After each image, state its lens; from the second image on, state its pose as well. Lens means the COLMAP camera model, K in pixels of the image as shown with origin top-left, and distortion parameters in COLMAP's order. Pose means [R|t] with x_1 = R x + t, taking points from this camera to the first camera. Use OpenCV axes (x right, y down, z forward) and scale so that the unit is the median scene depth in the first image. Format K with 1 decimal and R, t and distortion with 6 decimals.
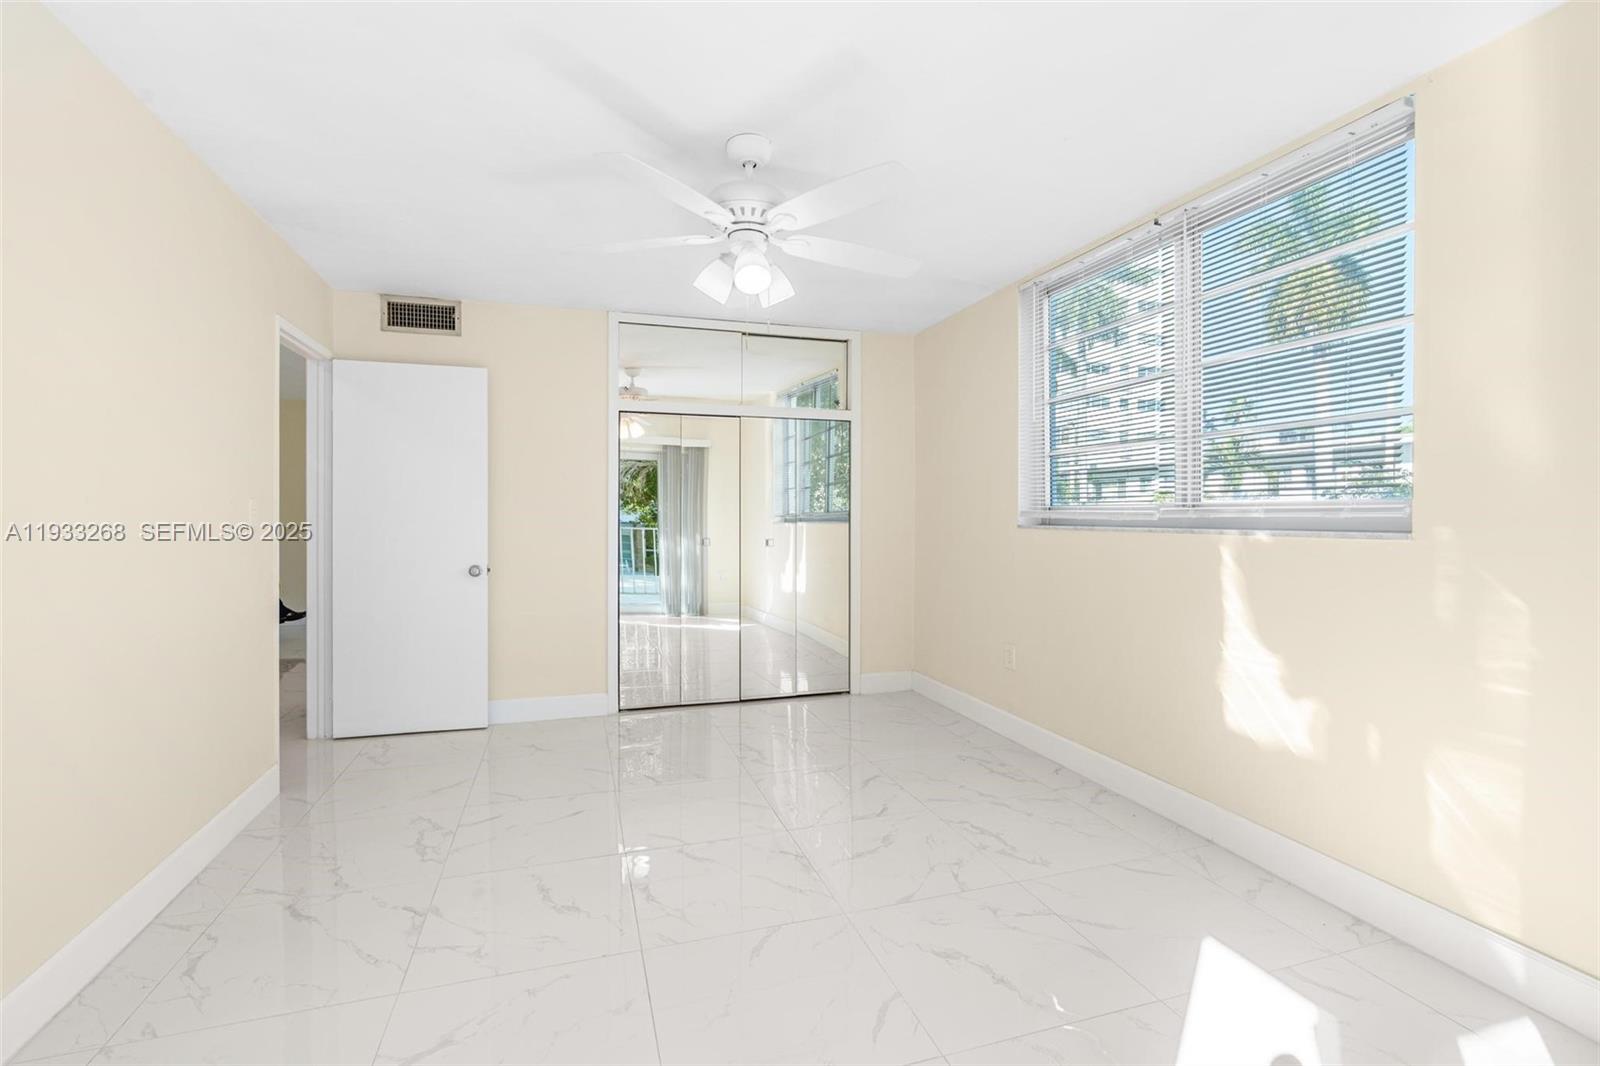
lens RADIAL K [[723.1, 0, 802.2], [0, 723.1, 519.4], [0, 0, 1]] dist [-0.012815, 0.004456]
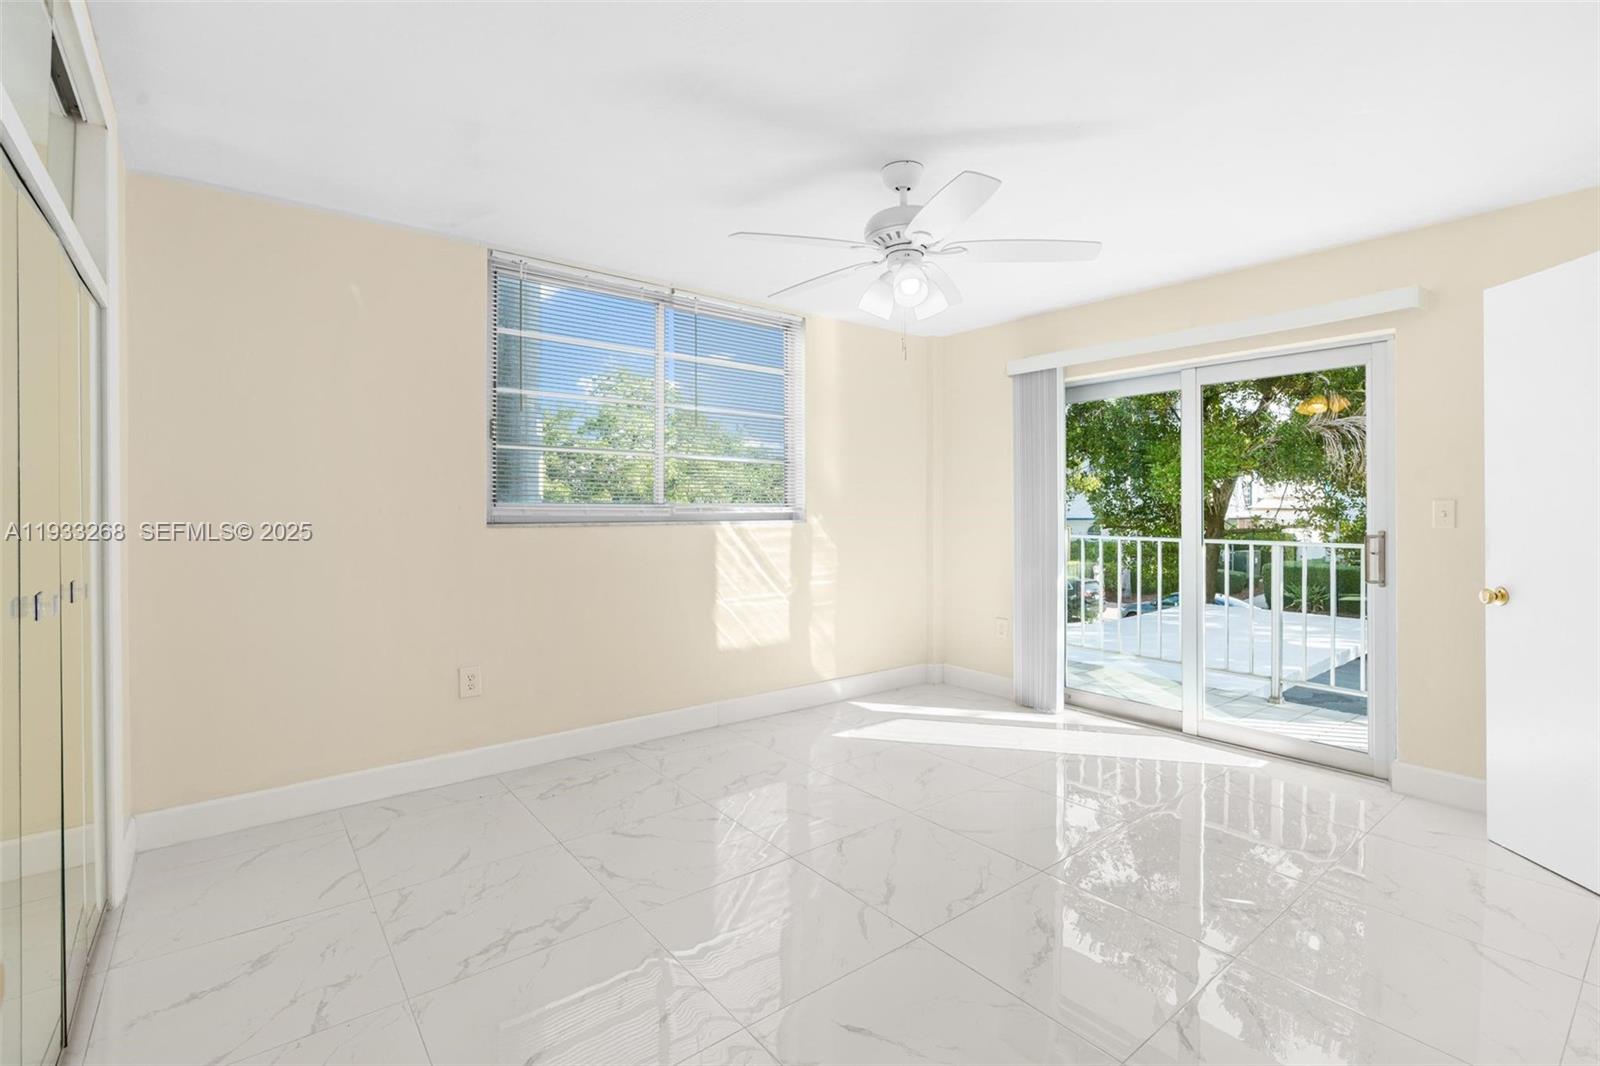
lens RADIAL K [[723.1, 0, 801.1], [0, 723.1, 530.4], [0, 0, 1]] dist [-0.012815, 0.004456]
pose [[-0.359912, -0.018835, 0.932796, -0.928663], [0.008882, 0.999682, 0.023613, -0.001211], [-0.932944, 0.016784, -0.359630, 1.404044]]
